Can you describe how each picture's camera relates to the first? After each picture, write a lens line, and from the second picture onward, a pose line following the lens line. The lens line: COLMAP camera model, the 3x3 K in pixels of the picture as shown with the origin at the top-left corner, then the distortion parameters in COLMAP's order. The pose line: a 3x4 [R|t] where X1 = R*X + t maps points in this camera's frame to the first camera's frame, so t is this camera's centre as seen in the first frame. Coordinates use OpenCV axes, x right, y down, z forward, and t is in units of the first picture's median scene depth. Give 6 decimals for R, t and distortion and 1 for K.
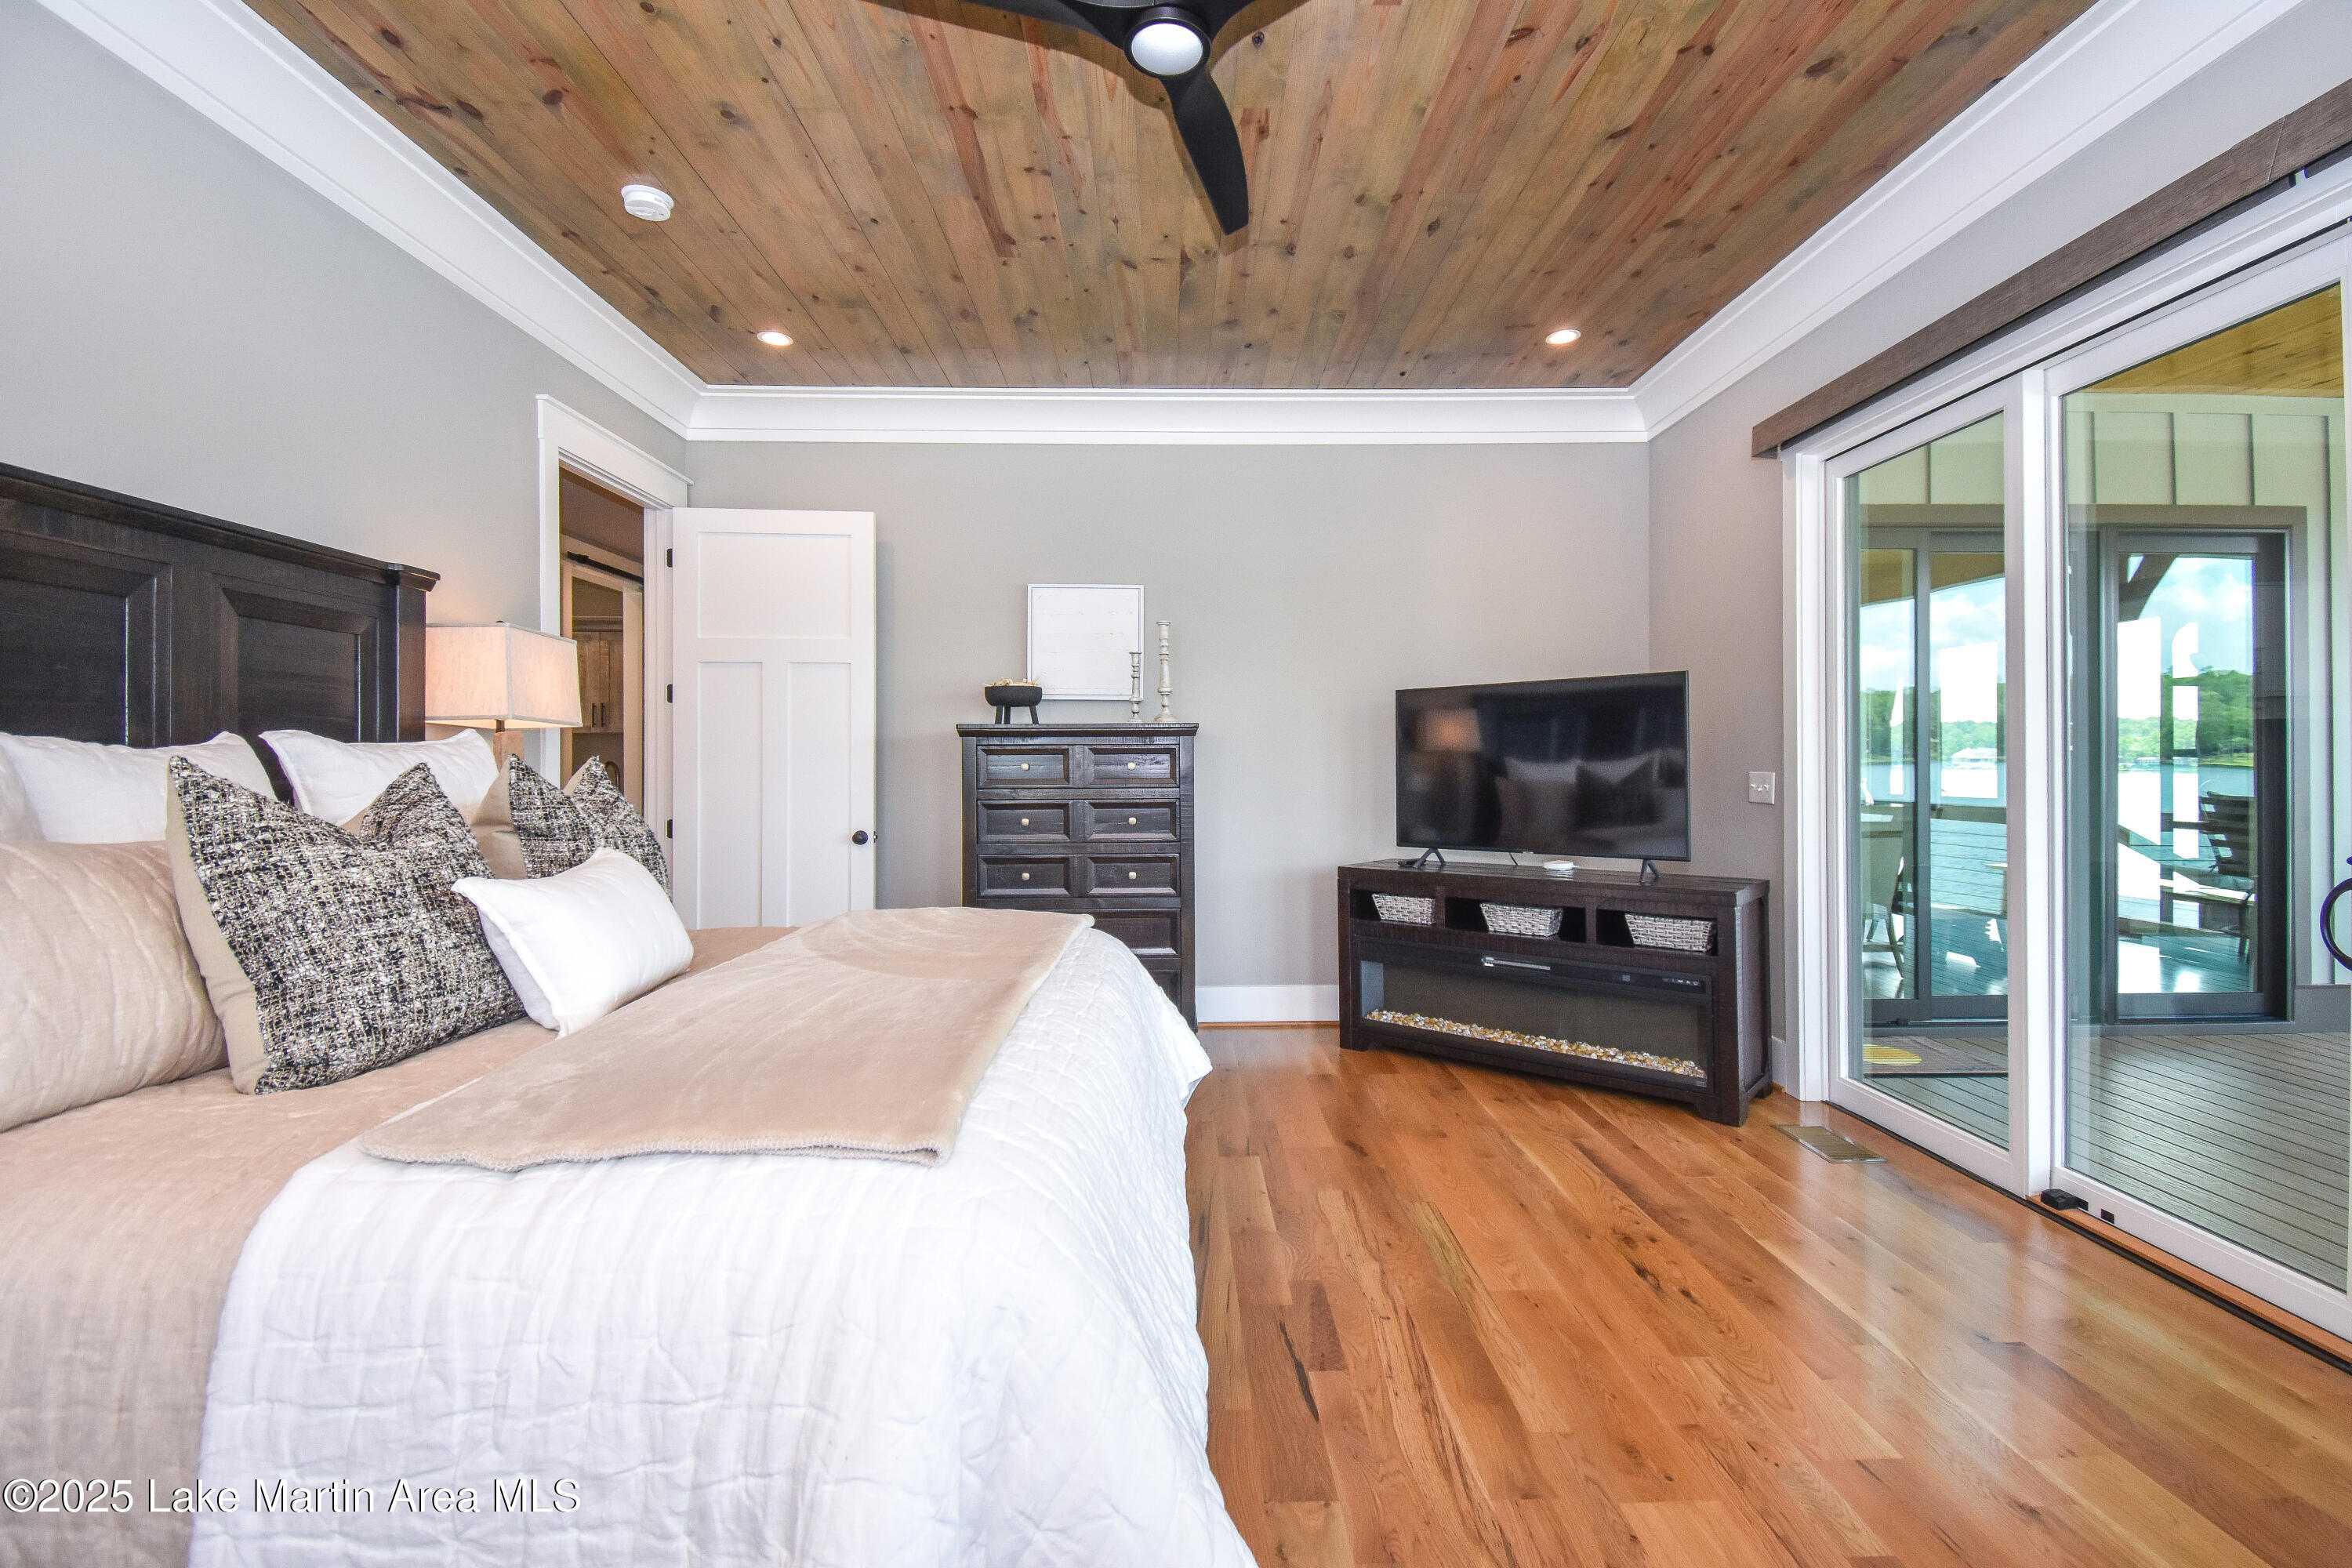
lens RADIAL K [[1064.3, 0, 1182.5], [0, 1064.3, 774.7], [0, 0, 1]] dist [0.030375, -0.012689]
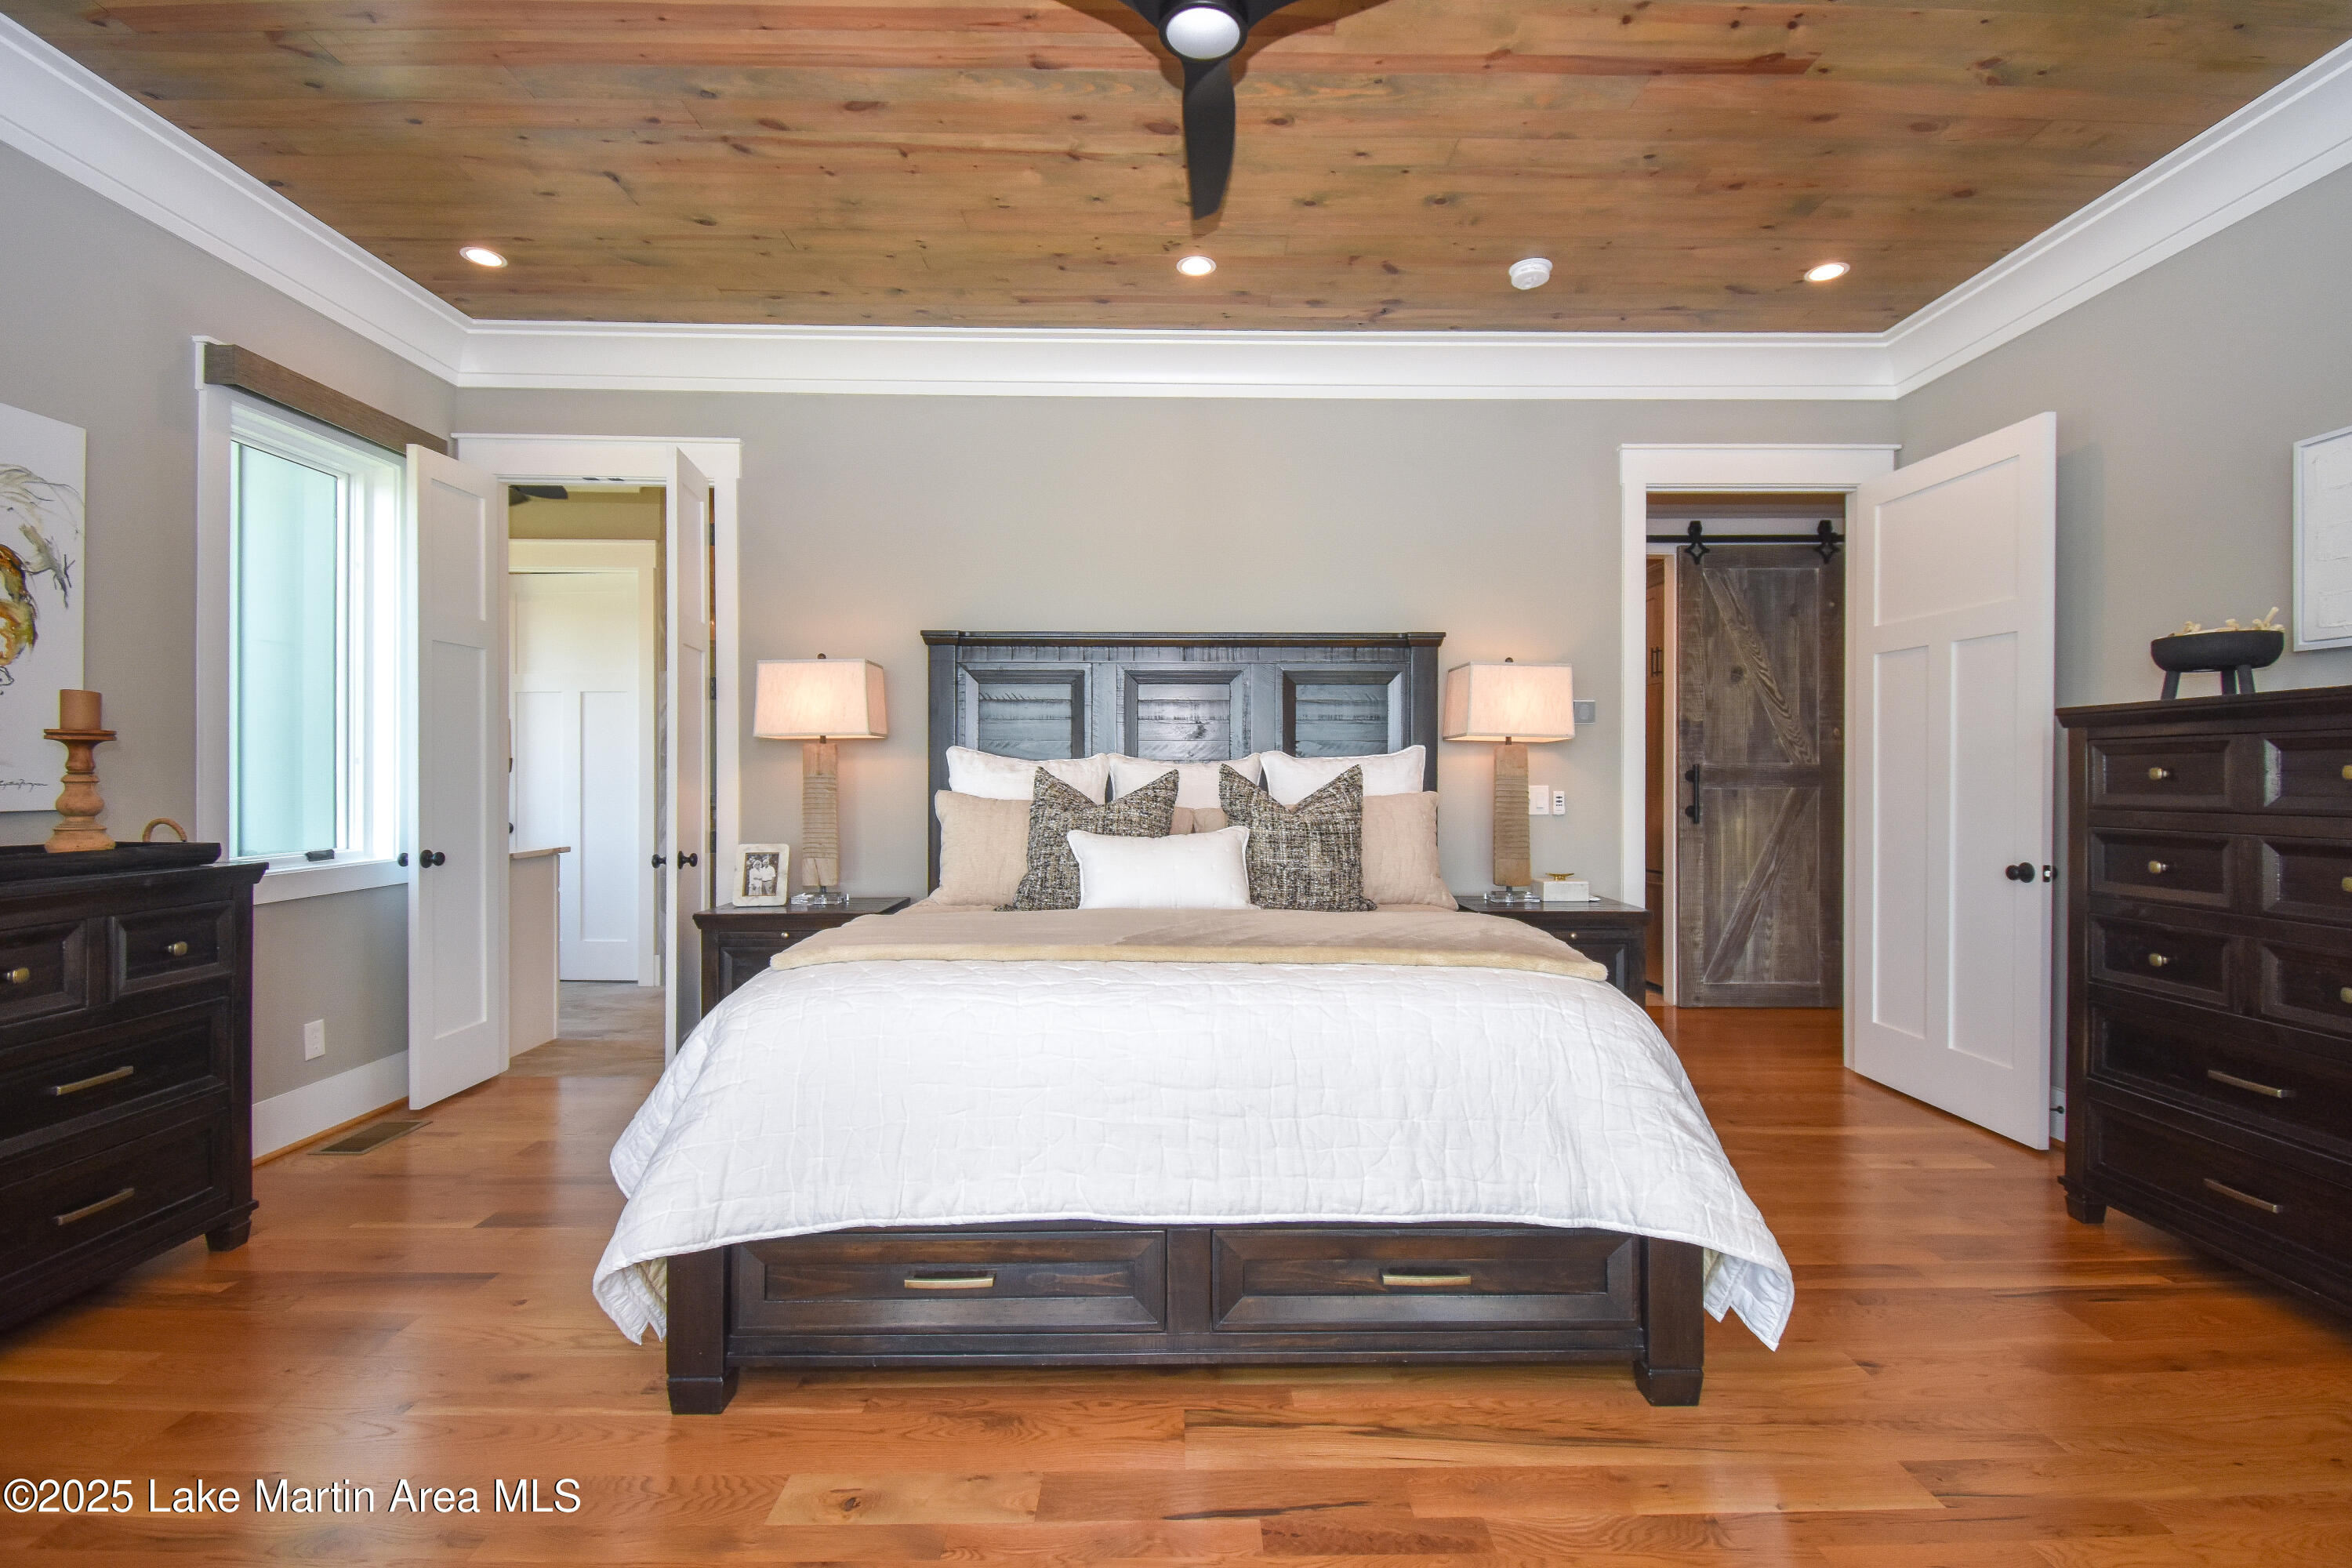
lens RADIAL K [[1064.3, 0, 1173.5], [0, 1064.3, 781.5], [0, 0, 1]] dist [0.030375, -0.012689]
pose [[-0.024157, 0.002839, -0.999704, 0.672037], [-0.010587, 0.999939, 0.003096, 0.002769], [0.999652, 0.010659, -0.024126, 0.692279]]
